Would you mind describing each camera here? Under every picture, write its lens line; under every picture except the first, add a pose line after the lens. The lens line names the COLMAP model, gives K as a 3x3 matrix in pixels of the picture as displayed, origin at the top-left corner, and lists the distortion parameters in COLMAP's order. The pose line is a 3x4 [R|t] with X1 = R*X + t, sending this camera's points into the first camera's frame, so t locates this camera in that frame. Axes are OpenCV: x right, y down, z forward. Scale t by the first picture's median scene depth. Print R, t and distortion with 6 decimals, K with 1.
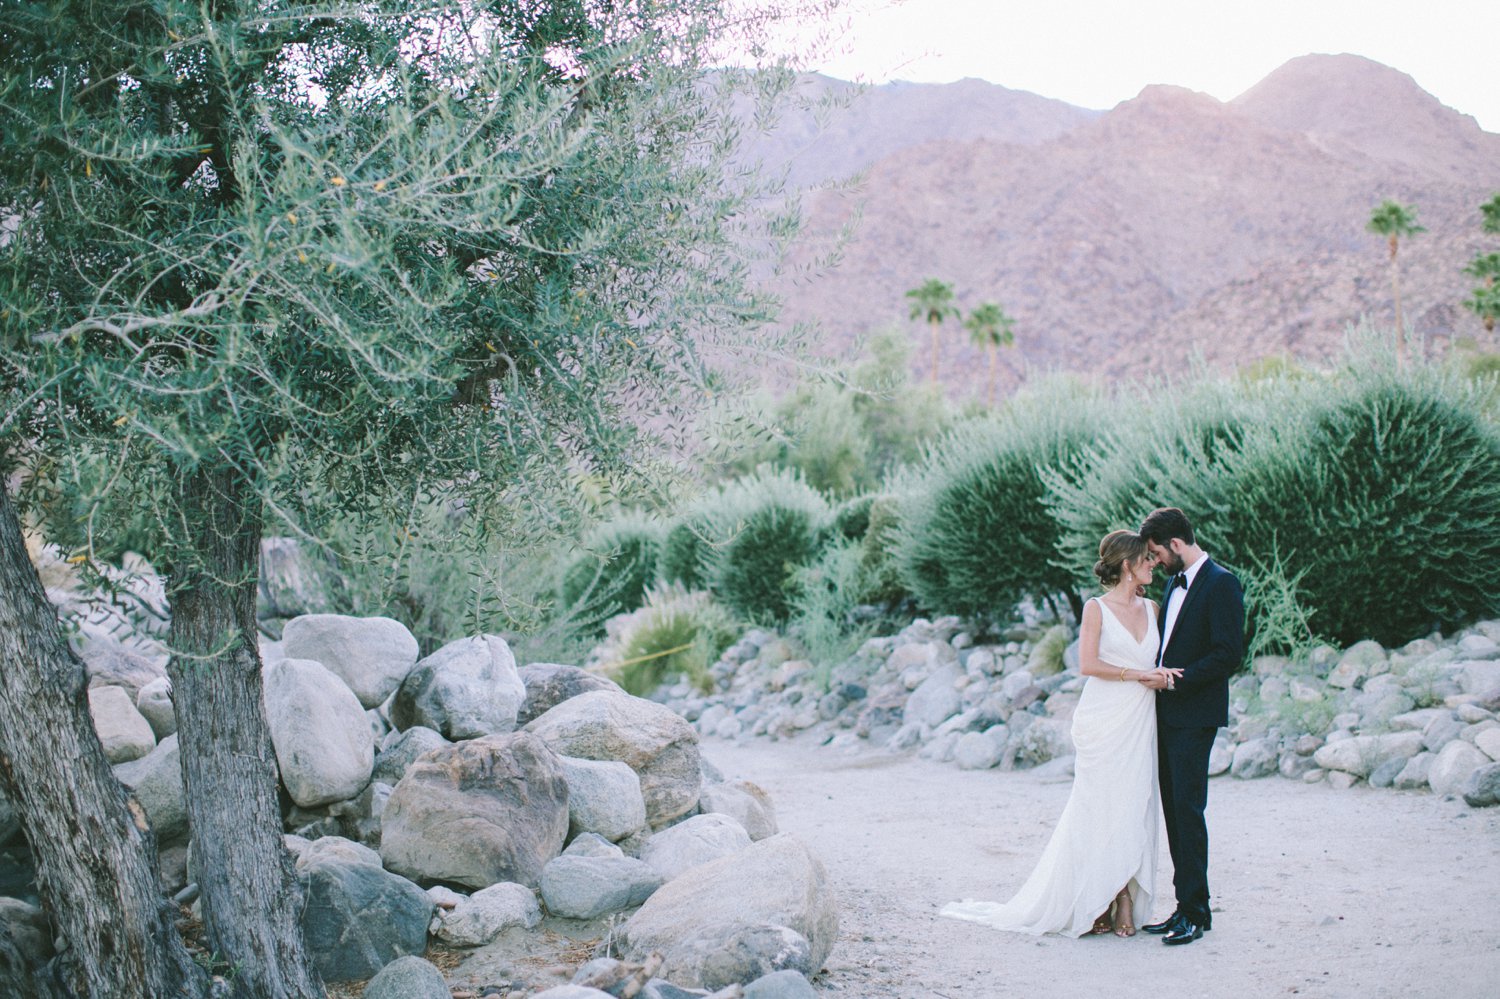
lens RADIAL K [[2265.5, 0, 750.0], [0, 2265.5, 499.5], [0, 0, 1]] dist [-0.176066, 0.450261]
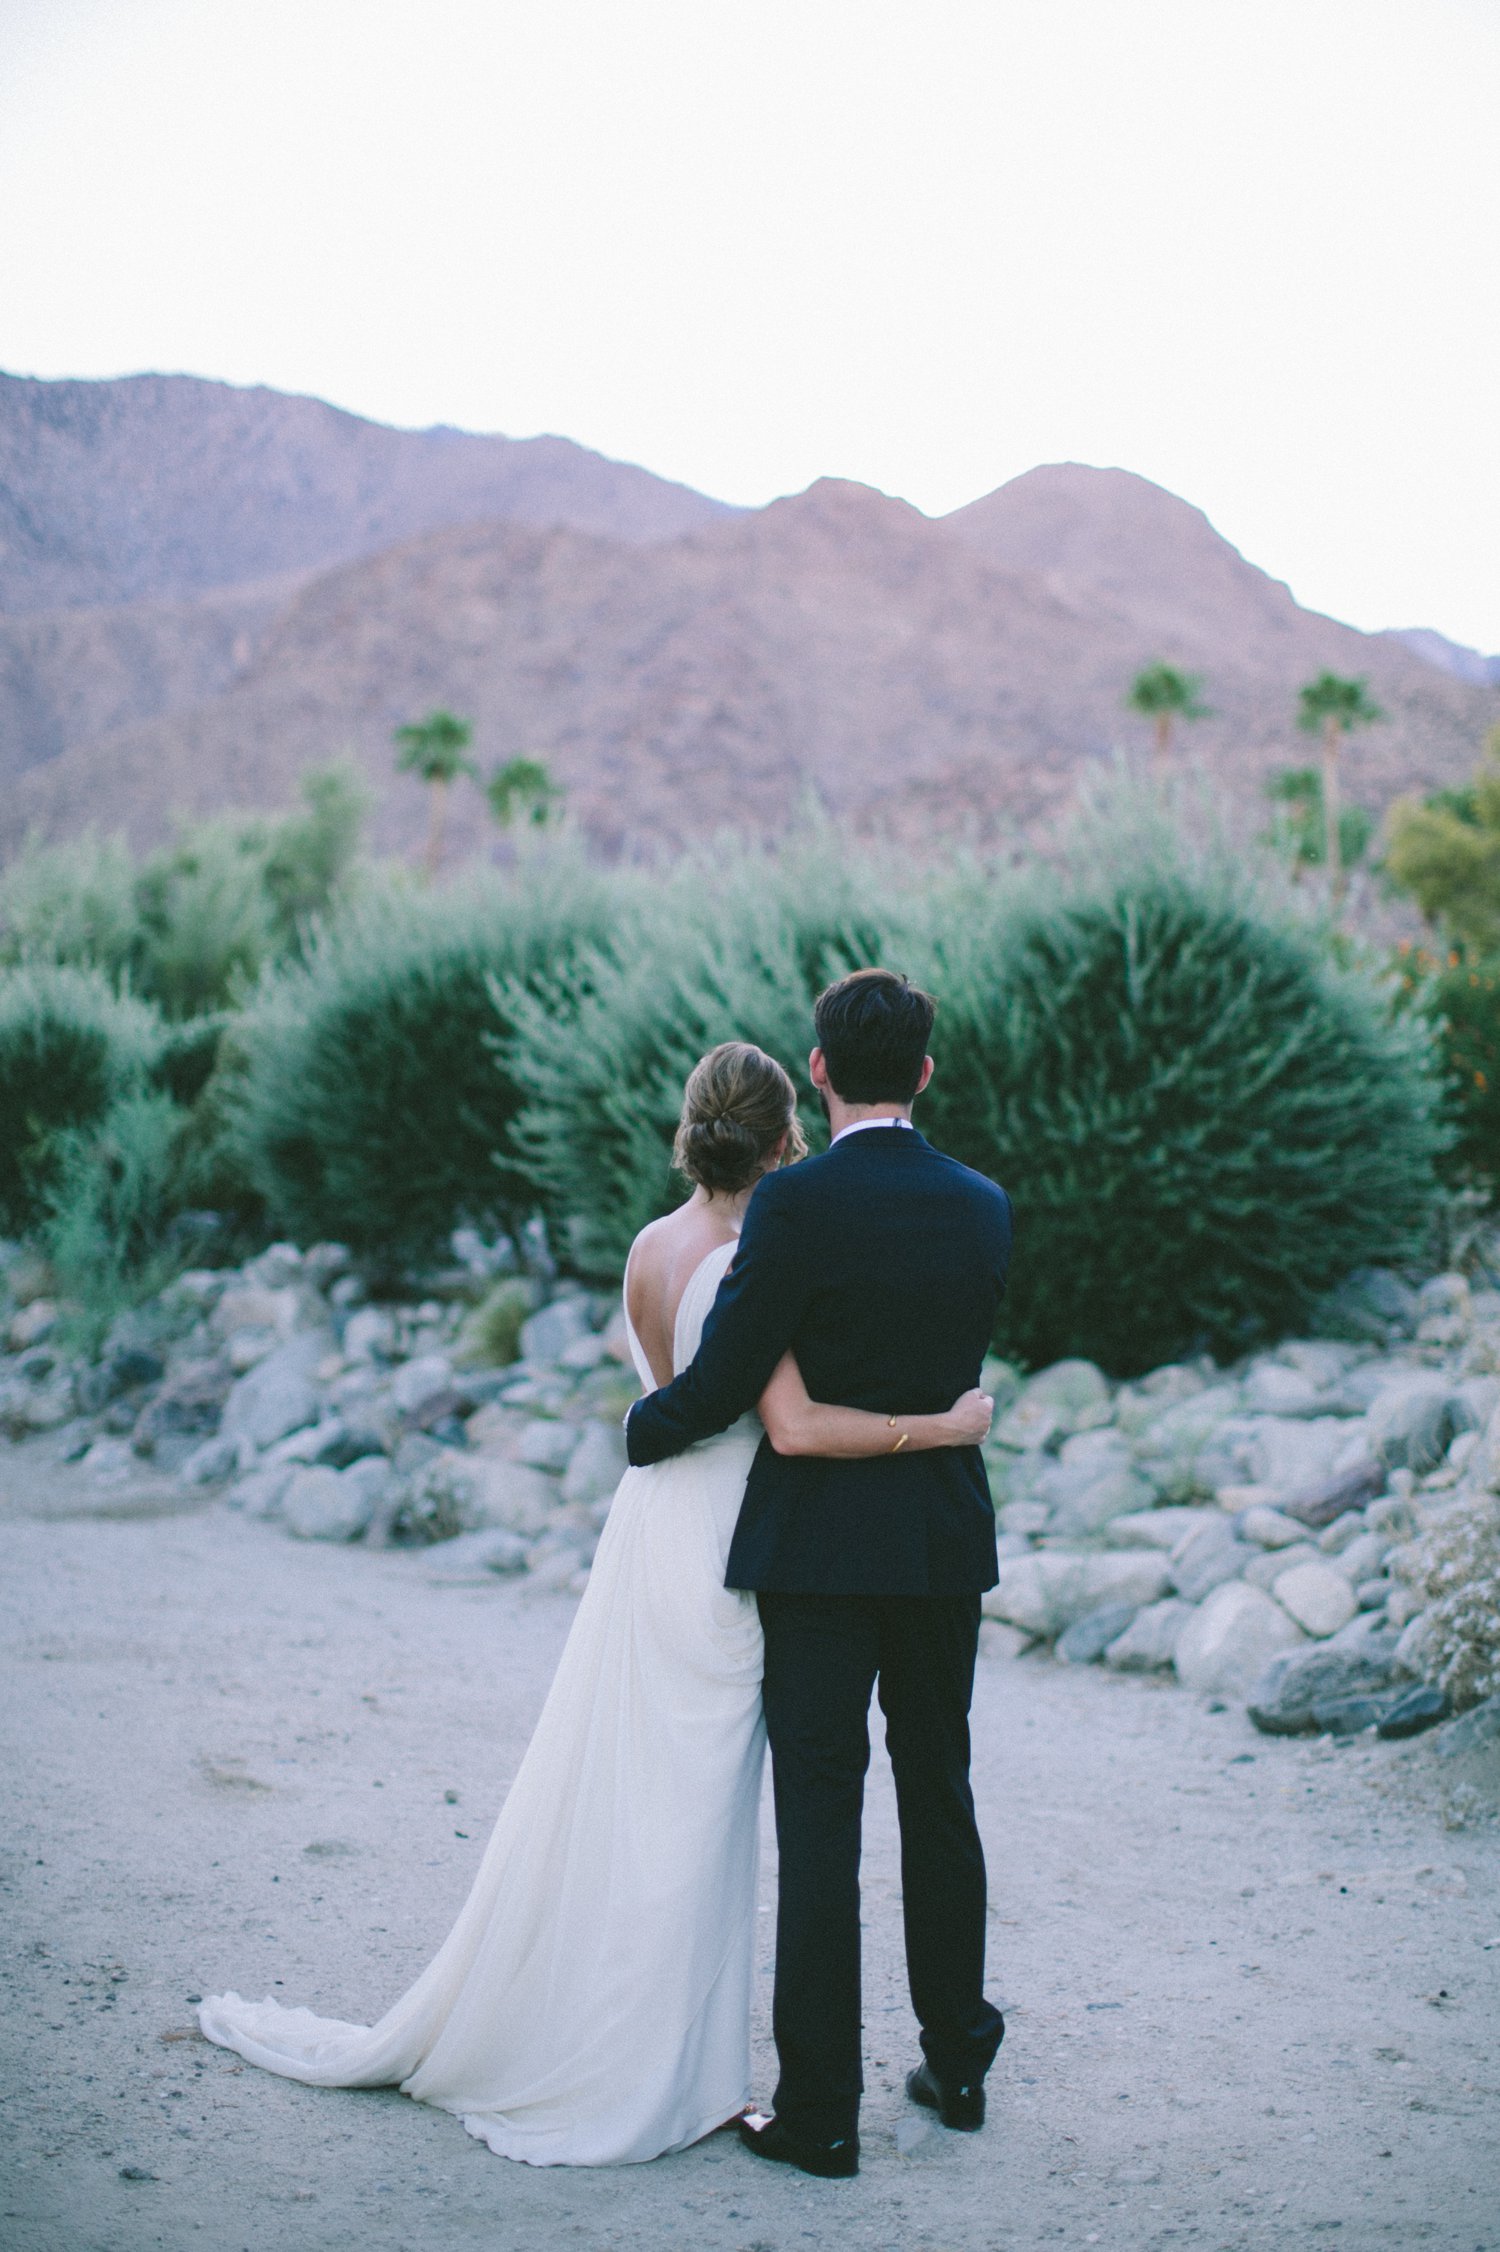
lens RADIAL K [[3401.3, 0, 750.0], [0, 3401.3, 1126.0], [0, 0, 1]] dist [-0.176066, 0.450261]
pose [[0.980942, 0.092024, 0.171126, 0.055636], [-0.094698, 0.995478, 0.007512, 0.008881], [-0.169661, -0.023575, 0.985221, 0.216188]]
